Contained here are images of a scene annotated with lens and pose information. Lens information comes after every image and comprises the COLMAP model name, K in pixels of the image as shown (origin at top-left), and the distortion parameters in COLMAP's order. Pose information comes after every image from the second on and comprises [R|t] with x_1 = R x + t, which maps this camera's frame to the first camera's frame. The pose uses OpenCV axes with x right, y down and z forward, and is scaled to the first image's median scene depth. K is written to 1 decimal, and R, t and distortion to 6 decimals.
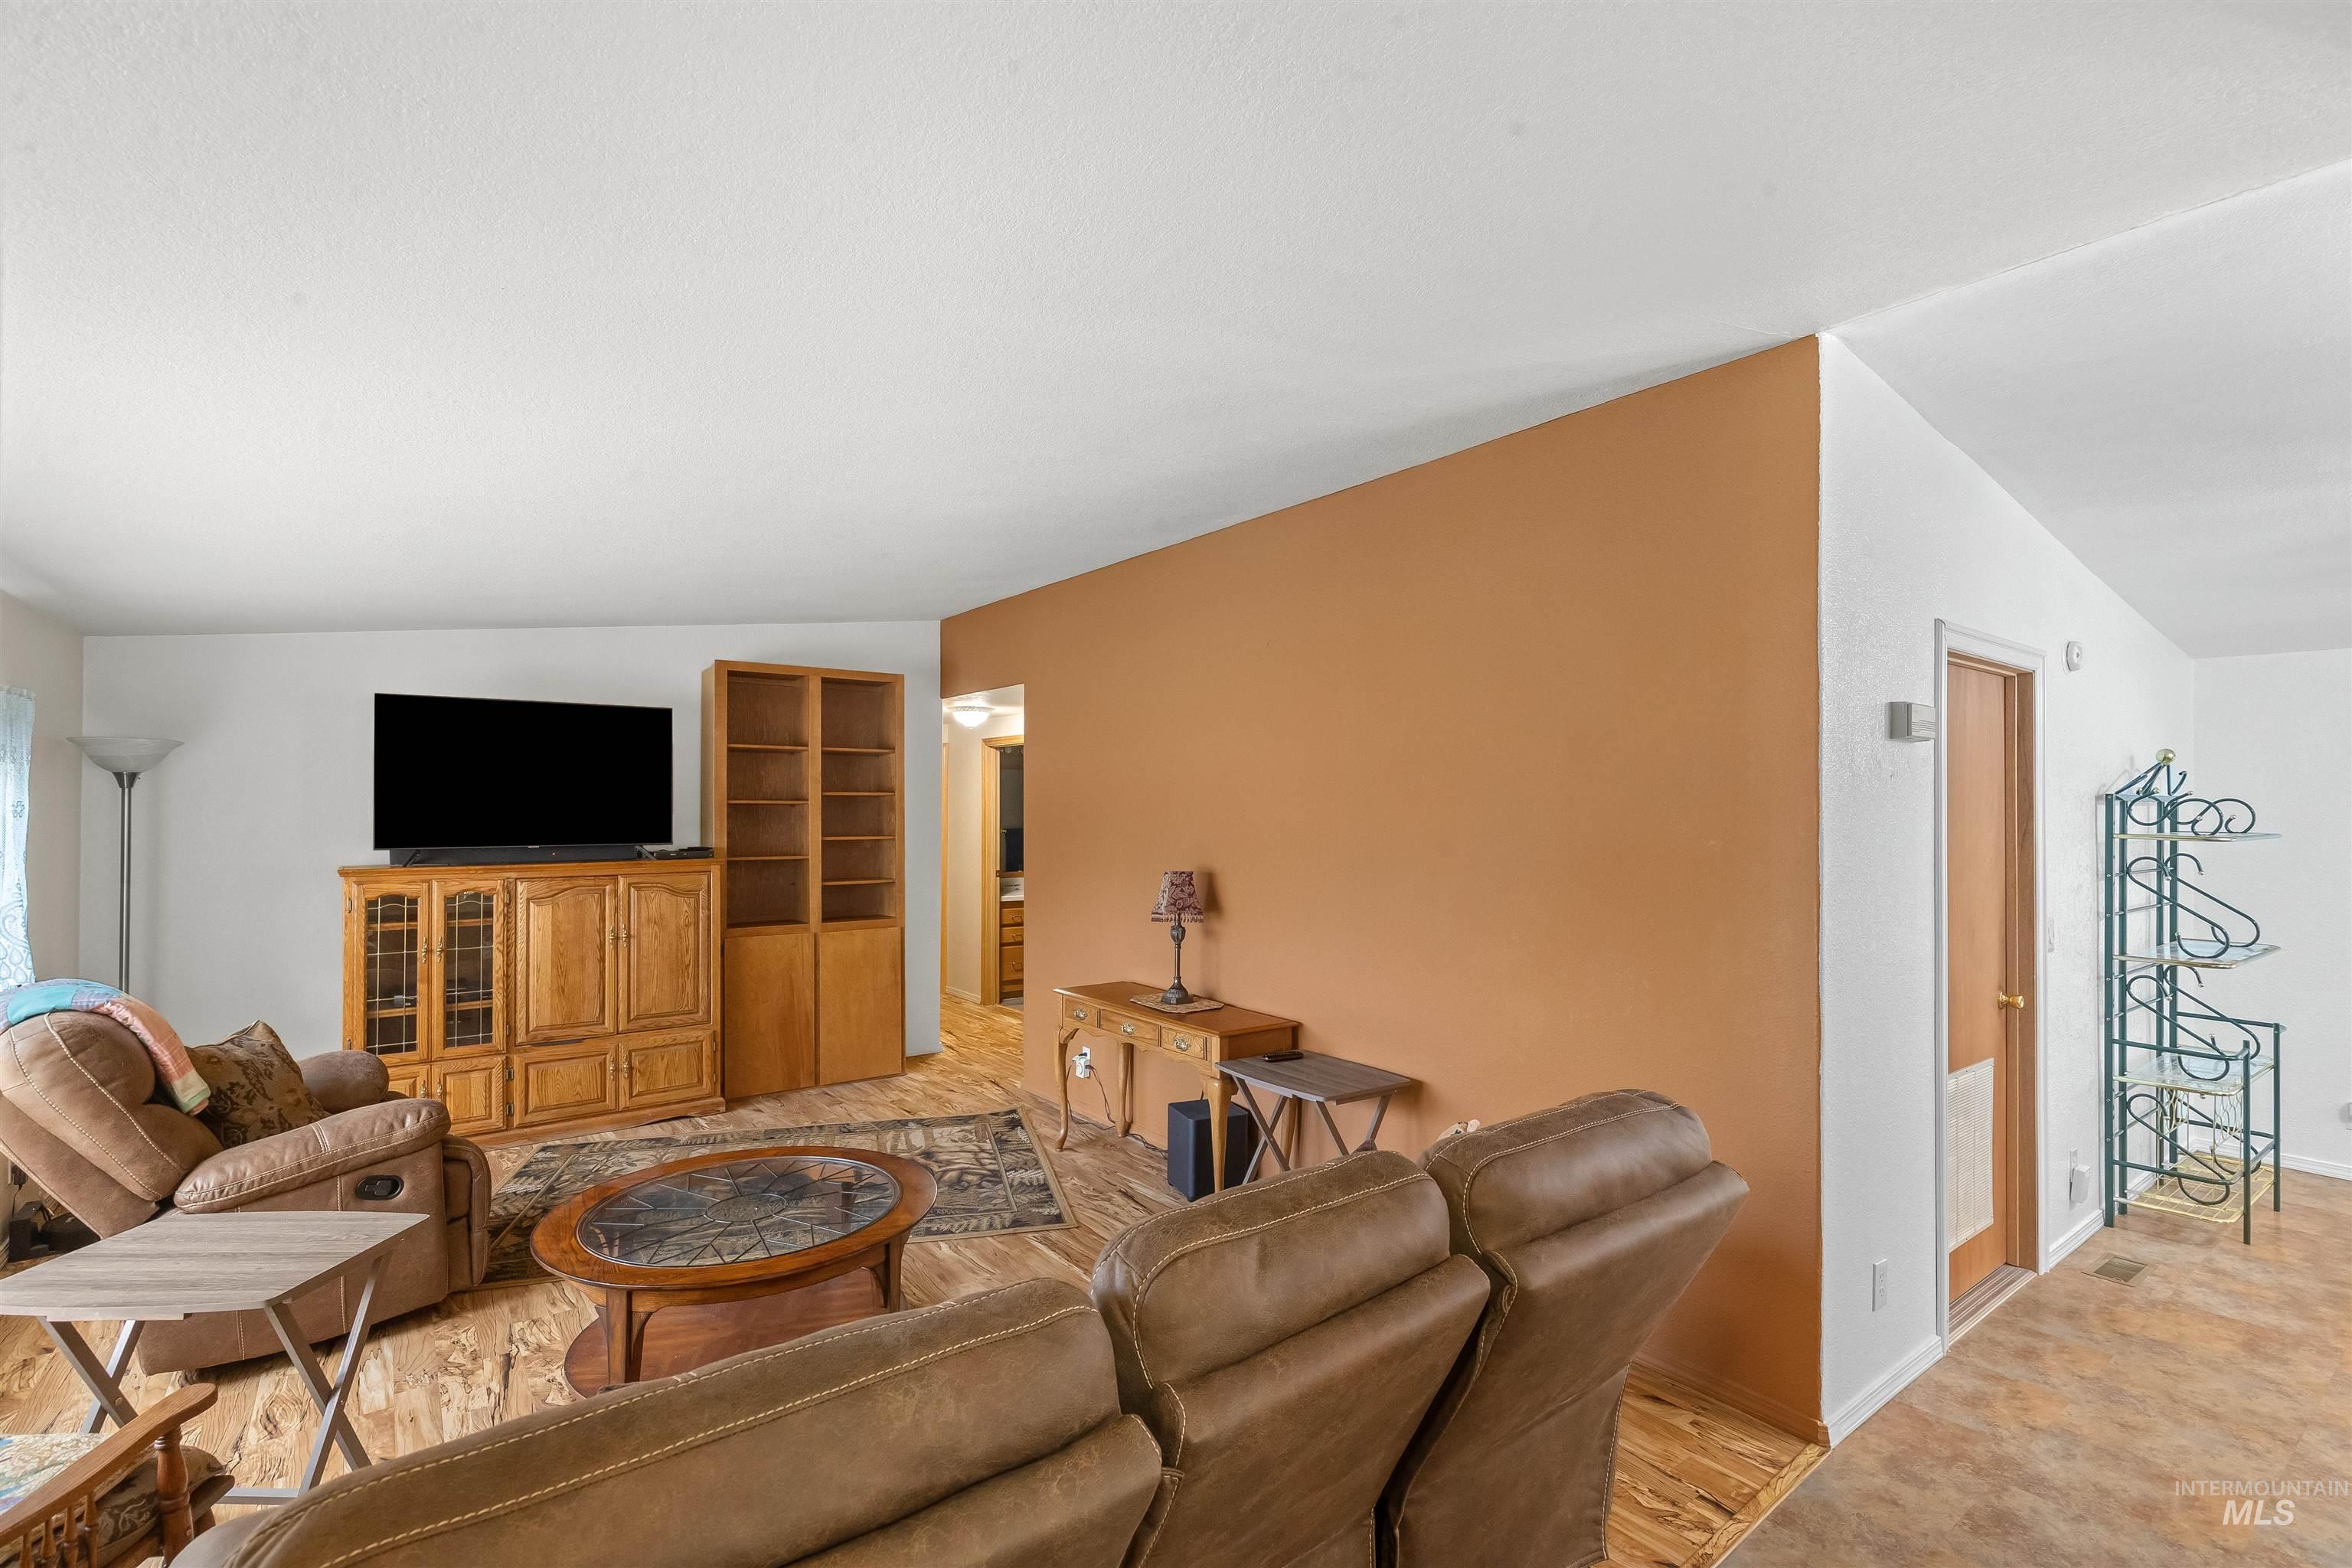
lens RADIAL K [[1058.7, 0, 1202.9], [0, 1058.7, 805.0], [0, 0, 1]] dist [-0.005259, 0.001002]
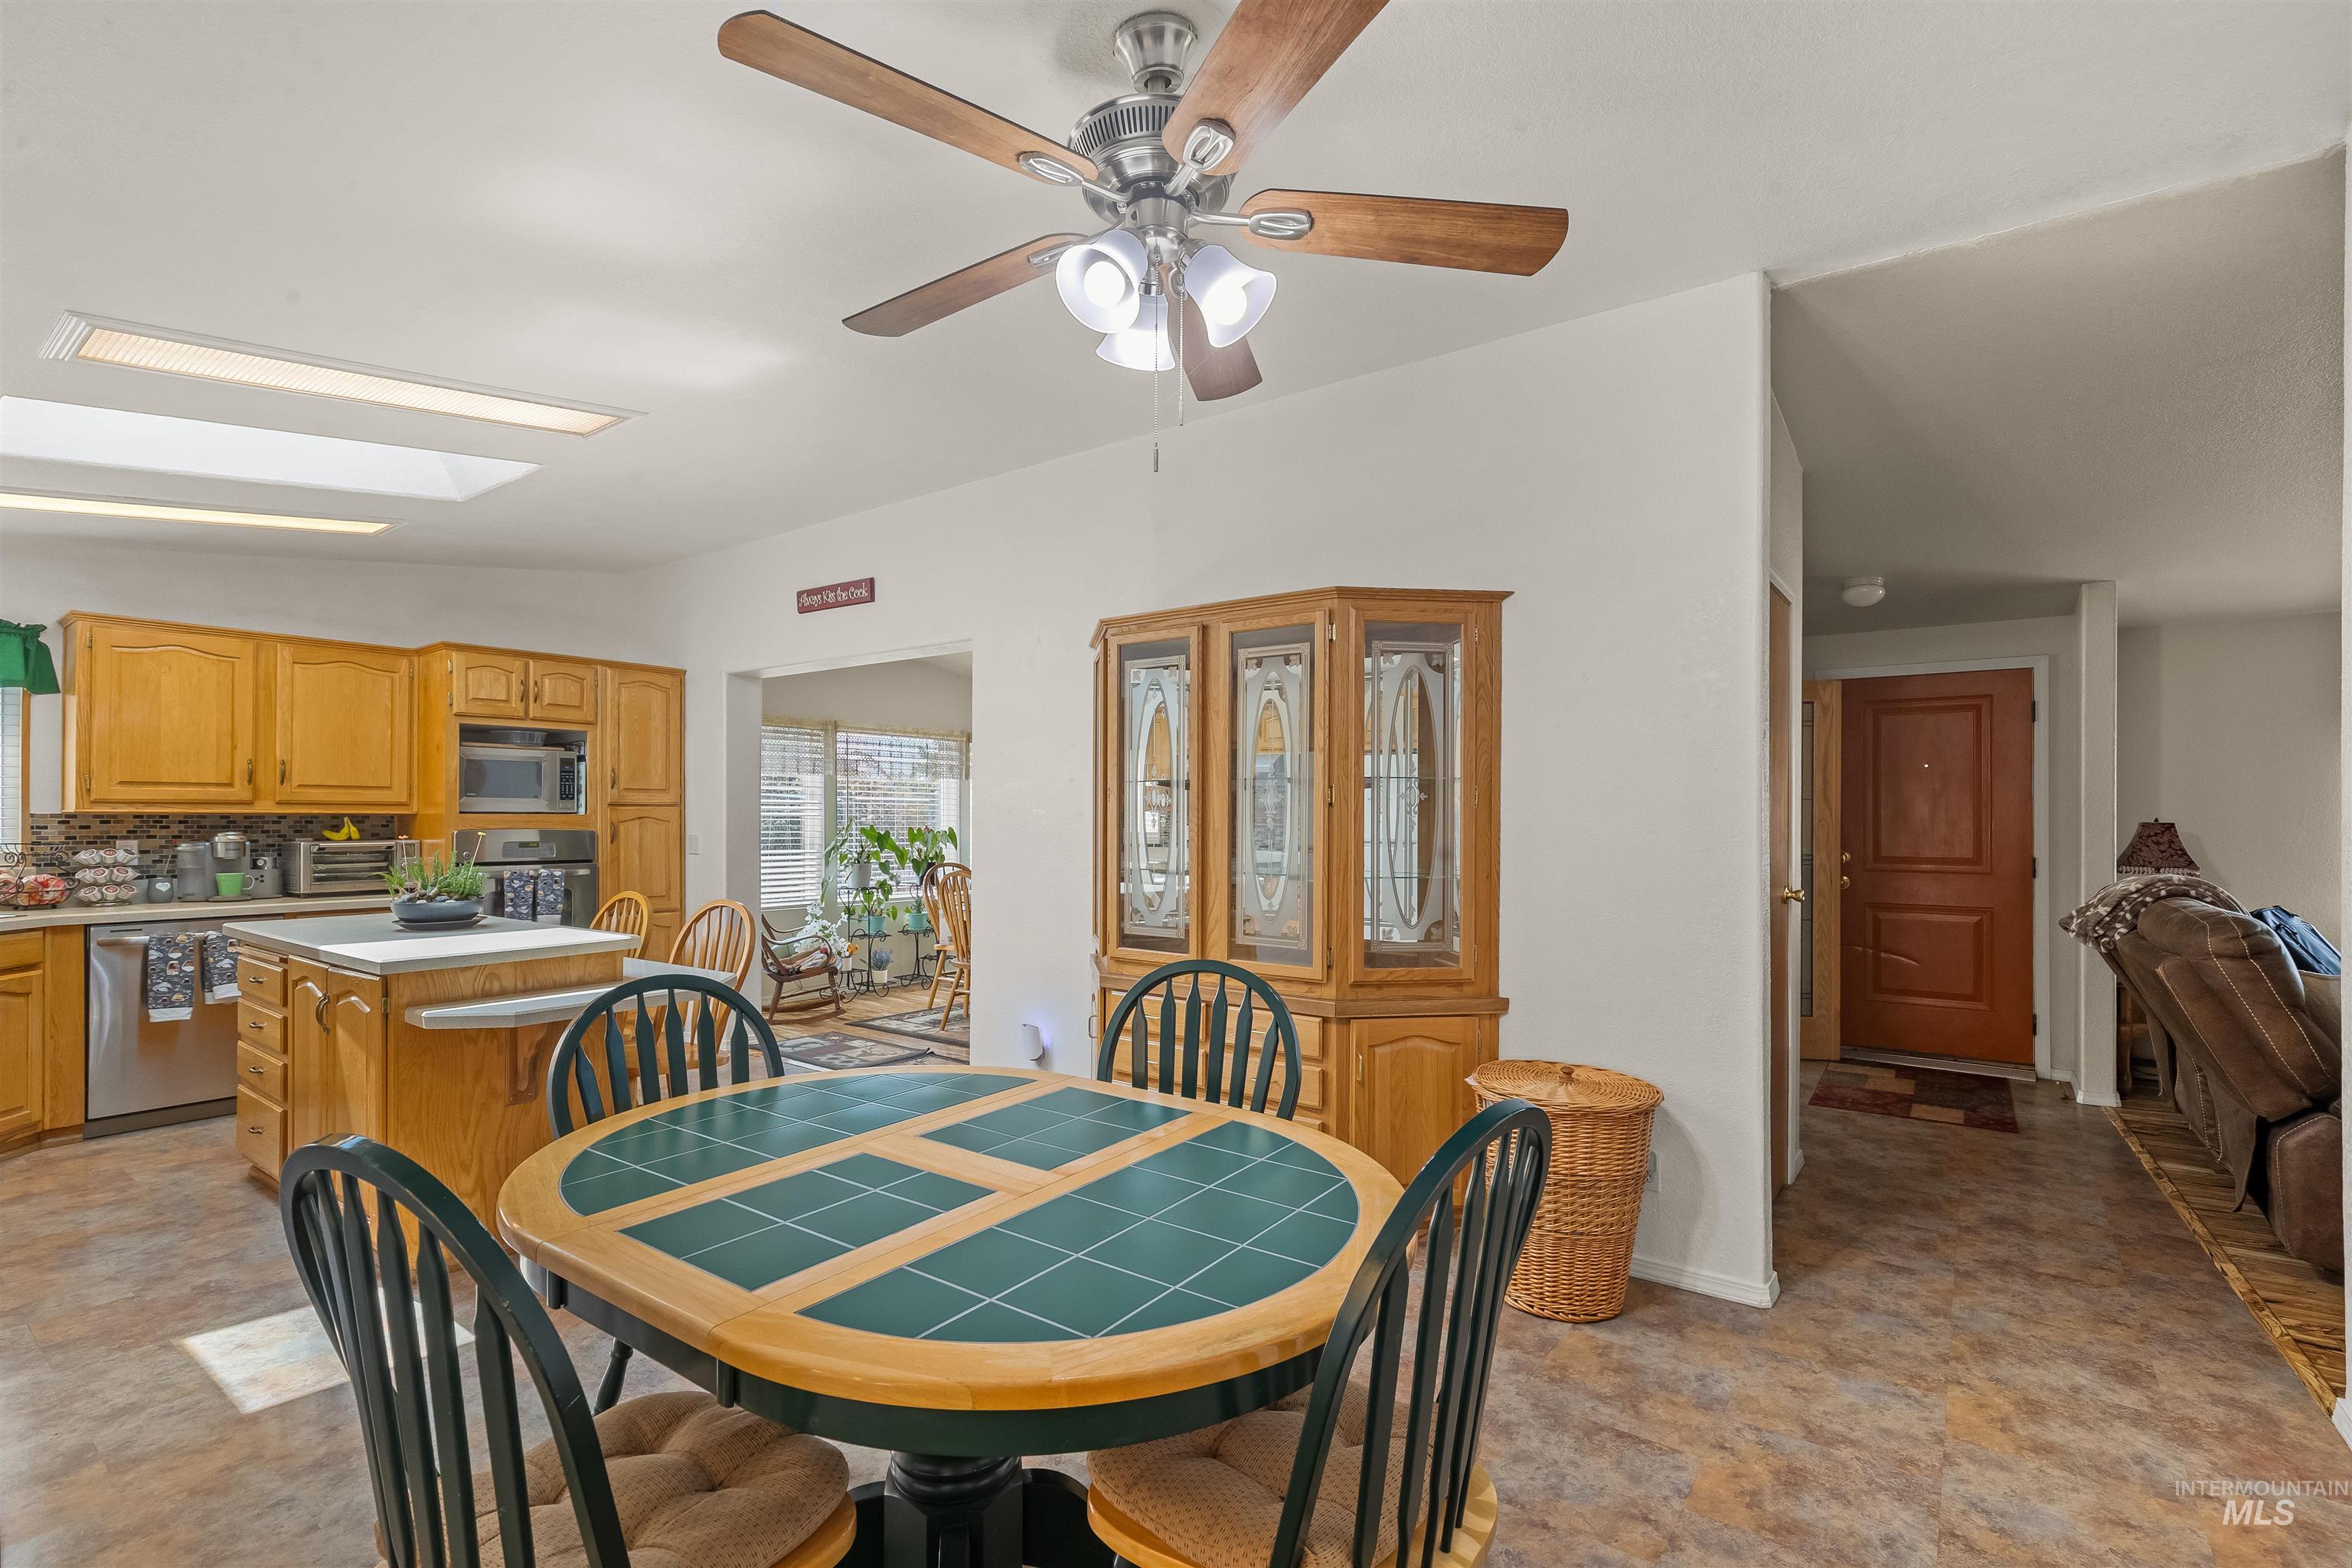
lens RADIAL K [[1058.7, 0, 1202.9], [0, 1058.7, 805.0], [0, 0, 1]] dist [-0.005259, 0.001002]
pose [[-0.957719, -0.007387, -0.287612, 1.196138], [-0.000695, 0.999727, -0.023363, 0.083386], [0.287706, -0.022176, -0.957462, 1.077895]]
